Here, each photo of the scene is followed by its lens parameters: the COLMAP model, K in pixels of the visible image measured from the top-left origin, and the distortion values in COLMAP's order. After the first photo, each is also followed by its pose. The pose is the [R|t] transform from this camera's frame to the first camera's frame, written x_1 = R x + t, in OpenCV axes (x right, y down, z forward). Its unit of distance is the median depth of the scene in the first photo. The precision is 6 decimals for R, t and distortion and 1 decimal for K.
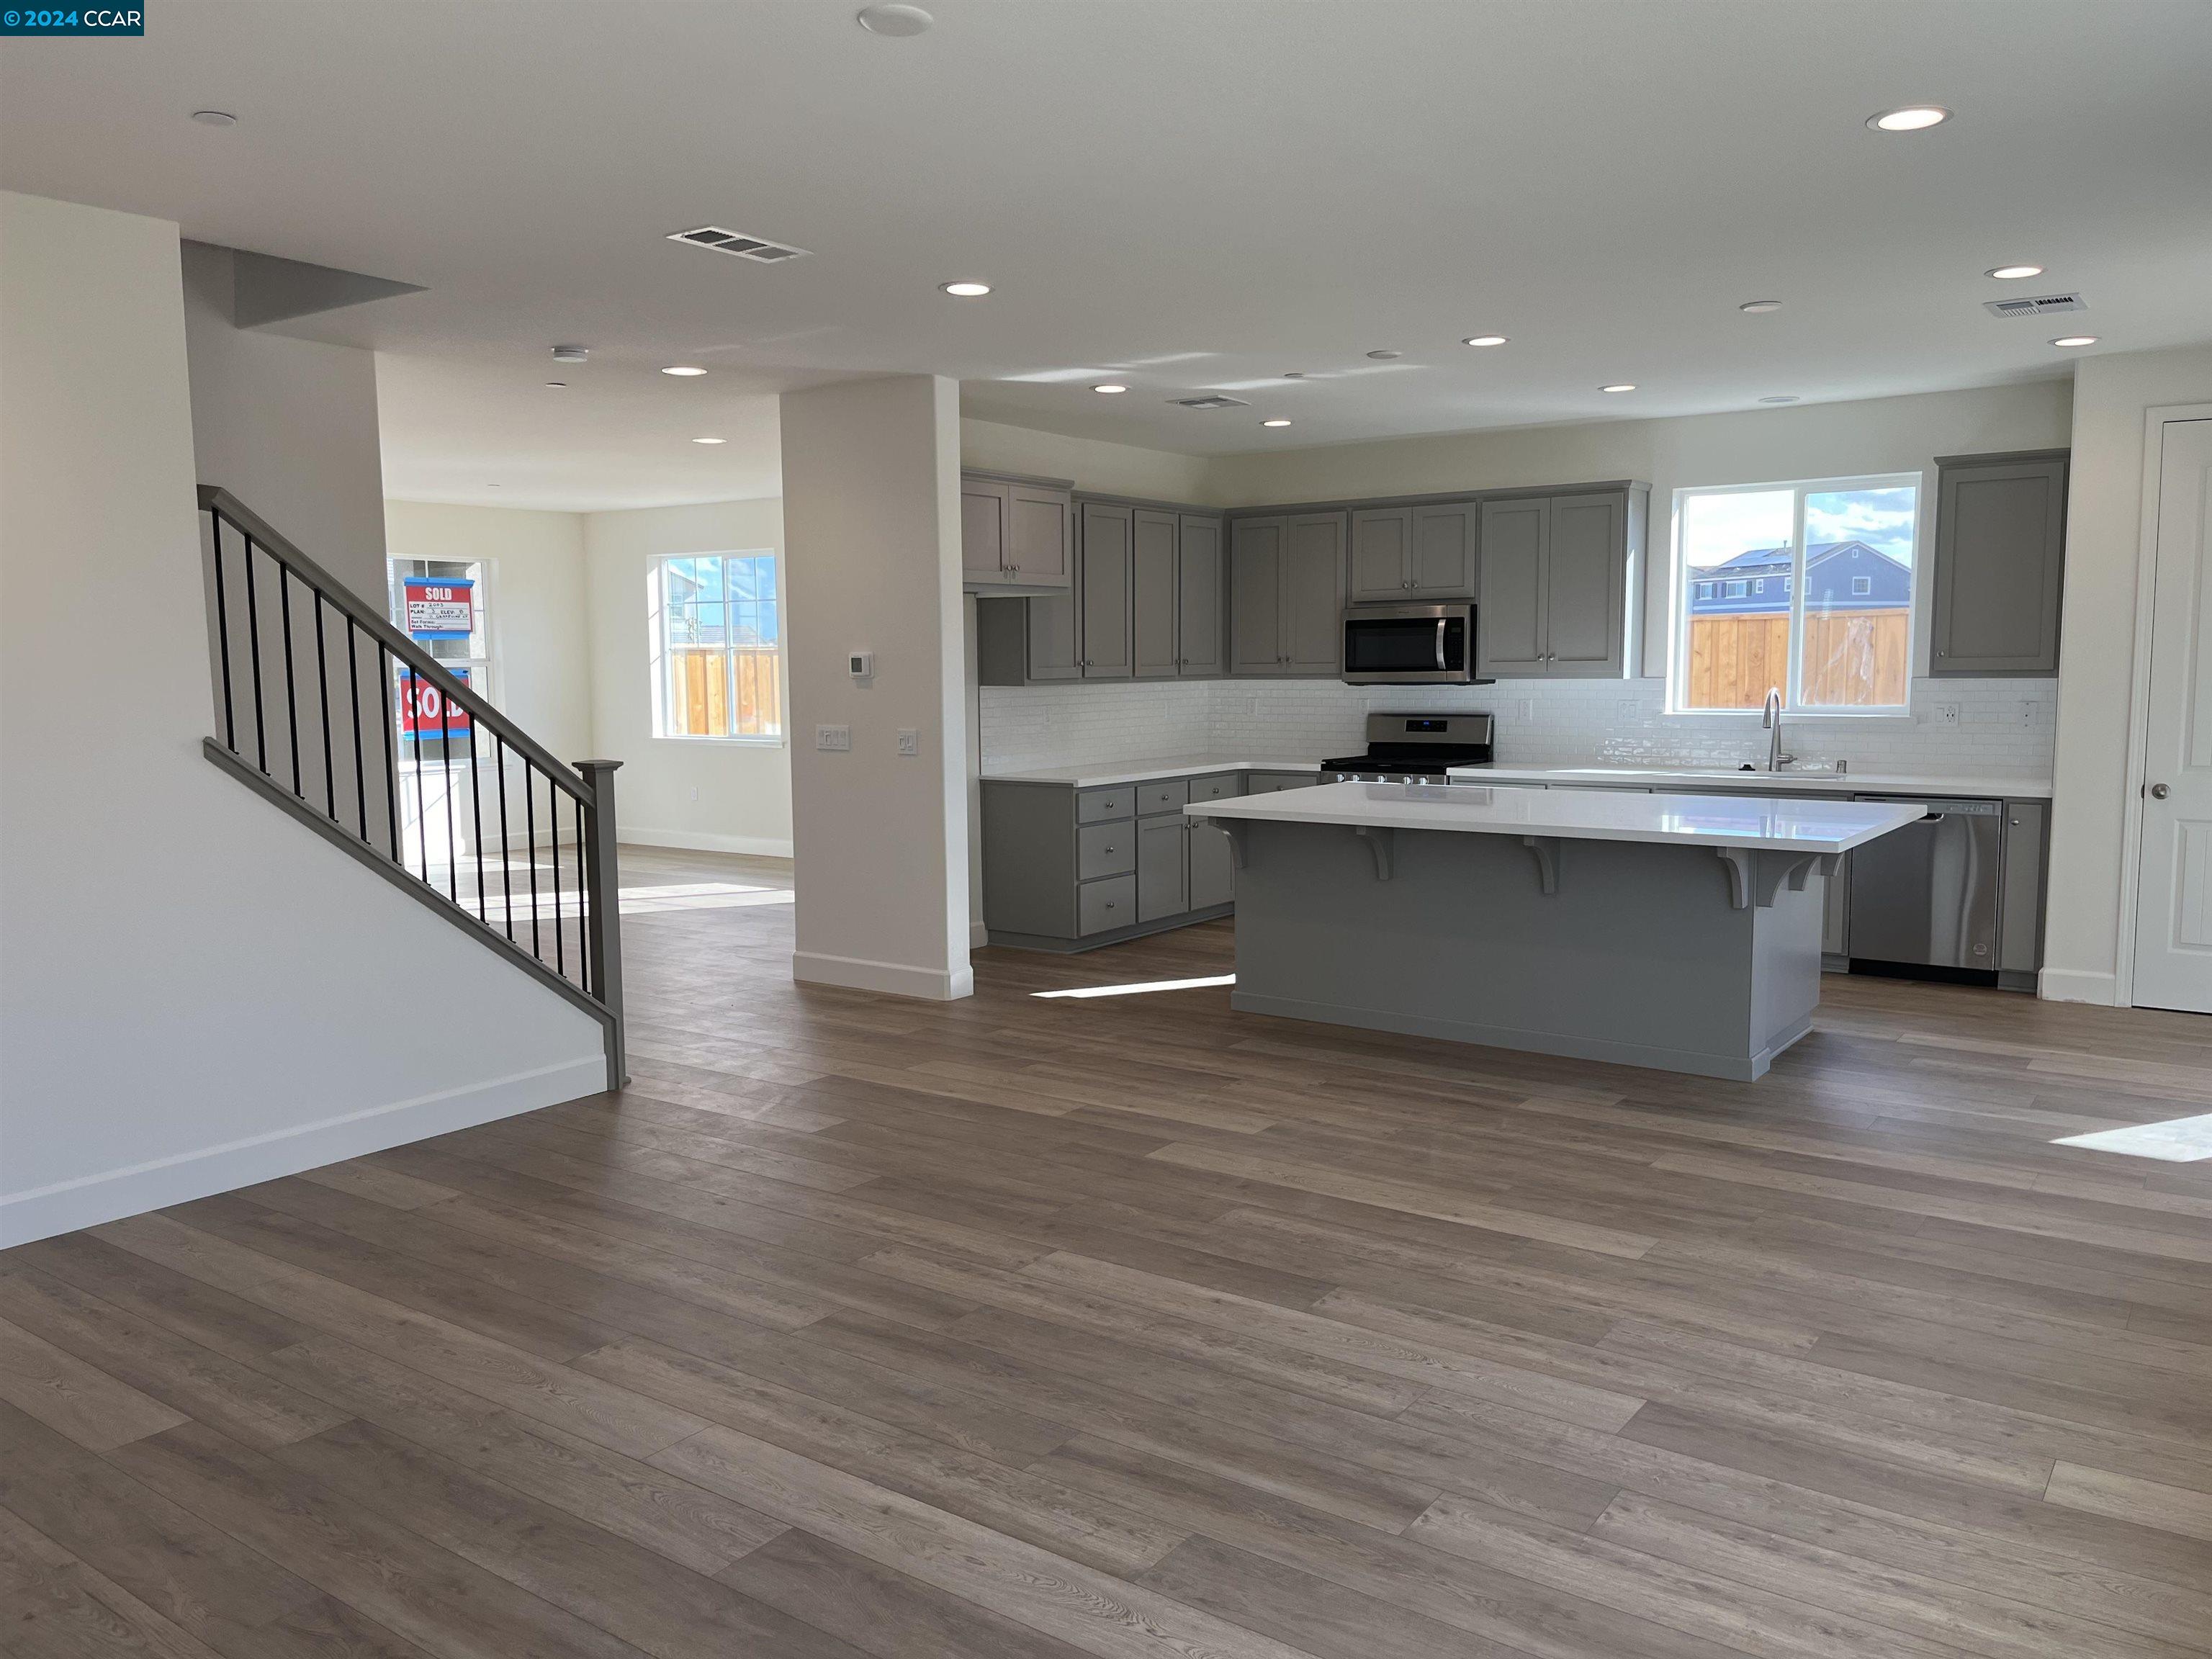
lens RADIAL K [[1703.9, 0, 1106.0], [0, 1703.9, 829.5], [0, 0, 1]] dist [0.075573, -0.104728]
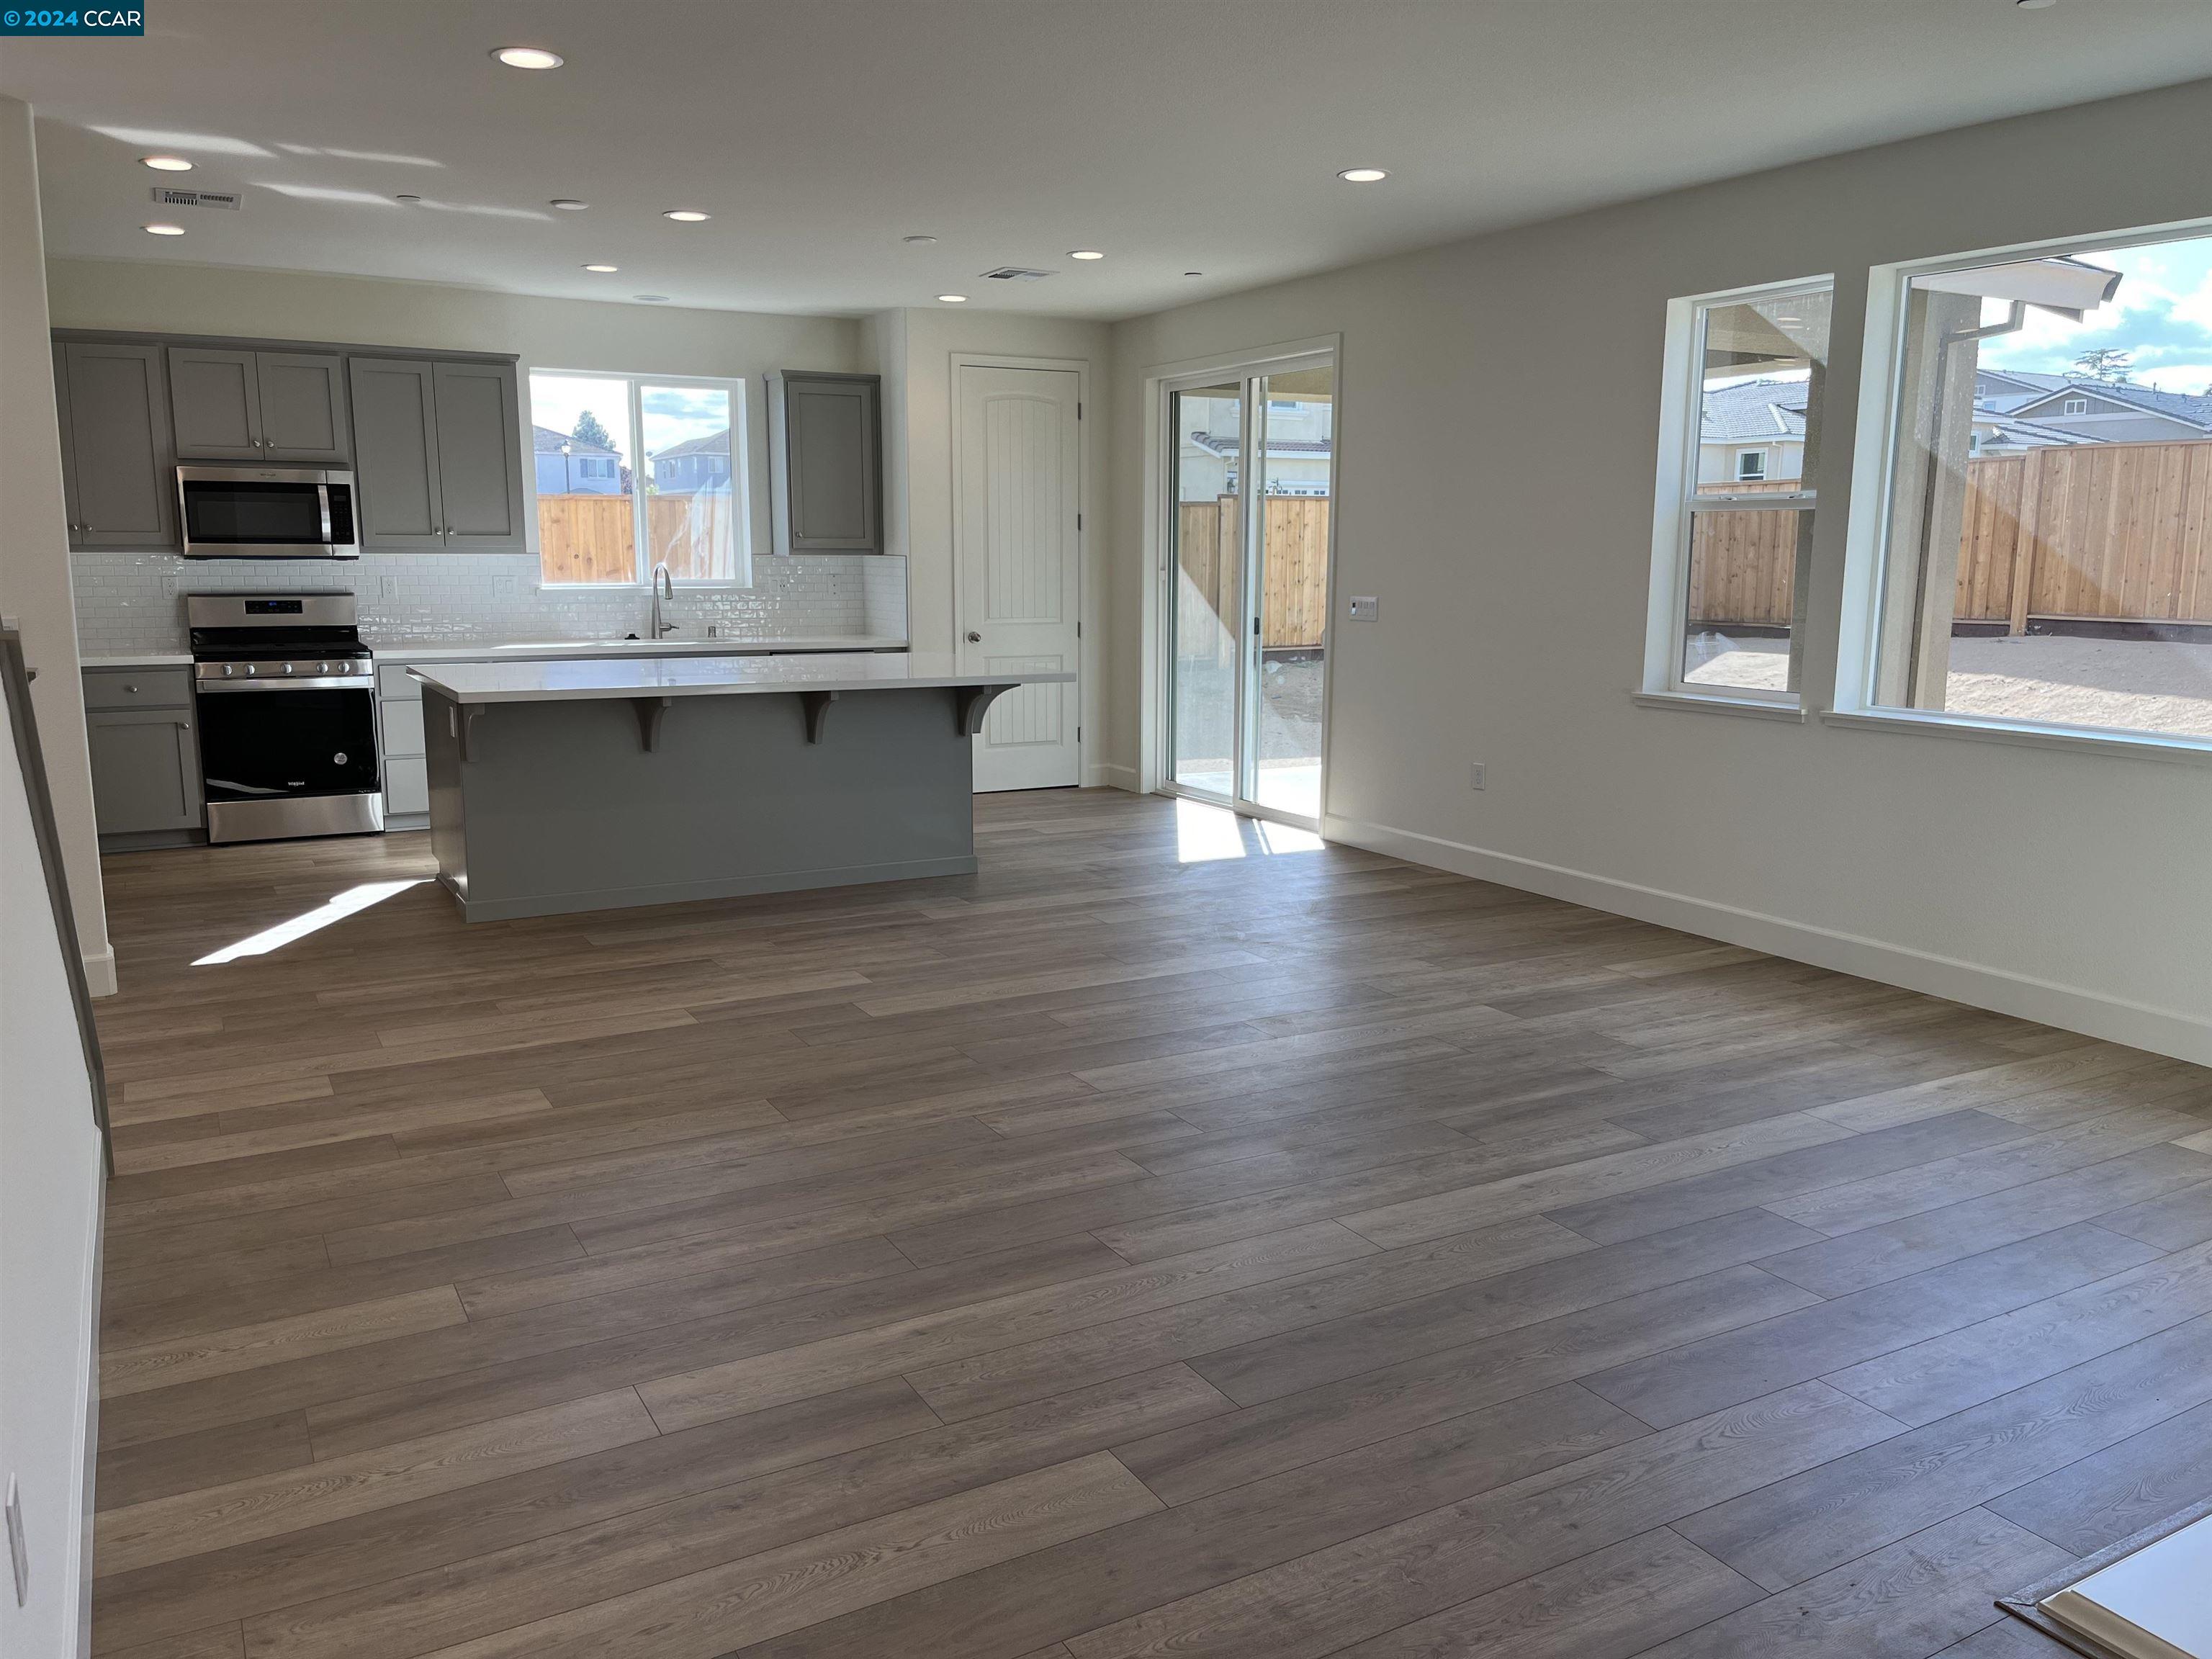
lens RADIAL K [[1703.9, 0, 1106.0], [0, 1703.9, 829.5], [0, 0, 1]] dist [0.075573, -0.104728]
pose [[0.407436, -0.142025, 0.902123, -0.802269], [0.085906, 0.989413, 0.116969, -0.025517], [-0.909184, 0.029840, 0.415323, 0.436925]]
